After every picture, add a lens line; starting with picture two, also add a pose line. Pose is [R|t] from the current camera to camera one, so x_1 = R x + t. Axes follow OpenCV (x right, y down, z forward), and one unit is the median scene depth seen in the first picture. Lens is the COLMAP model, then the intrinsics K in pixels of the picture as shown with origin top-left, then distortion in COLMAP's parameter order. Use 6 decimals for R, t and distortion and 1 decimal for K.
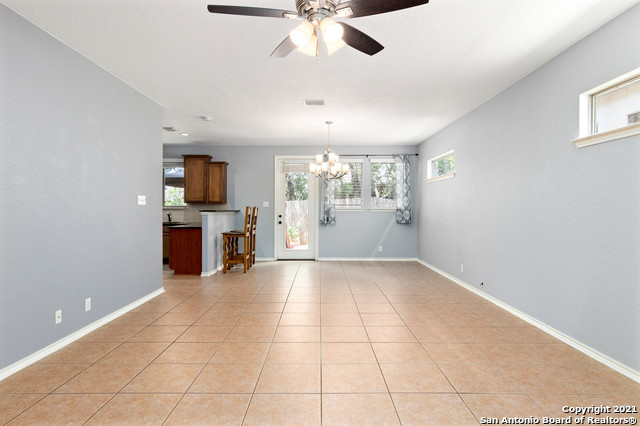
lens RADIAL K [[354.7, 0, 319.5], [0, 354.7, 213.9], [0, 0, 1]] dist [-0.004305, 0.000450]
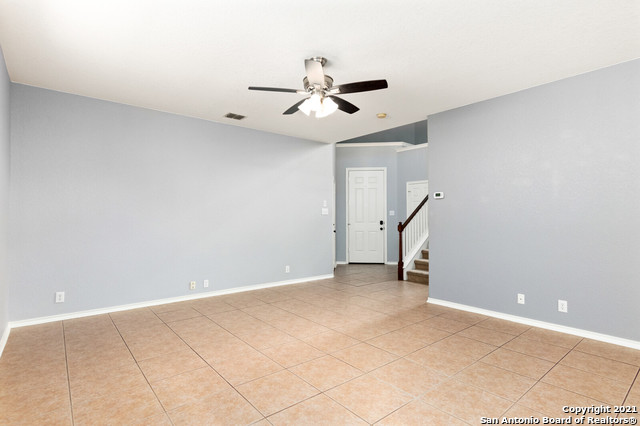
lens RADIAL K [[327.2, 0, 327.2], [0, 327.2, 250.8], [0, 0, 1]] dist [-0.004318, 0.005328]
pose [[-0.763729, 0.064514, -0.642306, 0.225613], [-0.011869, 0.993422, 0.113894, -0.007356], [0.645428, 0.094607, -0.757939, 0.549884]]
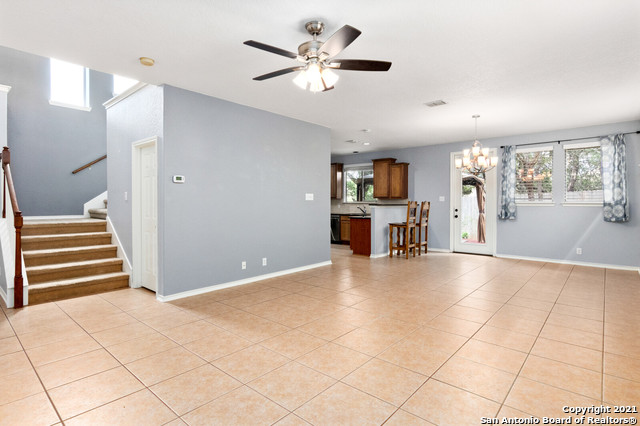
lens RADIAL K [[327.2, 0, 318.8], [0, 327.2, 207.0], [0, 0, 1]] dist [-0.004318, 0.005328]
pose [[0.753214, 0.007752, -0.657730, 0.222793], [-0.010257, 0.999947, 0.000039, 0.001254], [0.657696, 0.006717, 0.753253, 0.014395]]
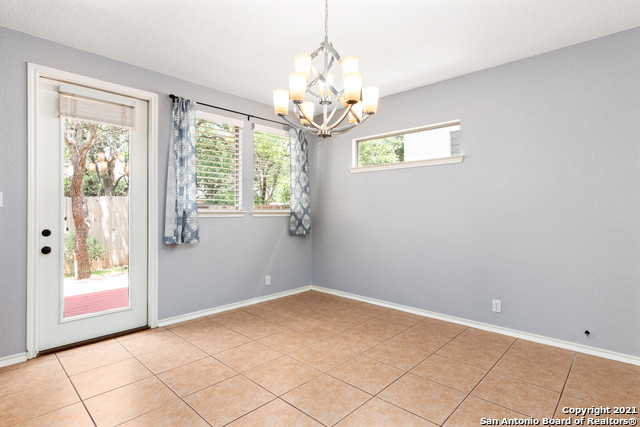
lens RADIAL K [[327.2, 0, 318.4], [0, 327.2, 214.4], [0, 0, 1]] dist [-0.004318, 0.005328]
pose [[0.685653, -0.007621, 0.727889, -0.169708], [0.012215, 0.999925, -0.001038, -0.009132], [-0.727826, 0.009603, 0.685694, 0.580054]]
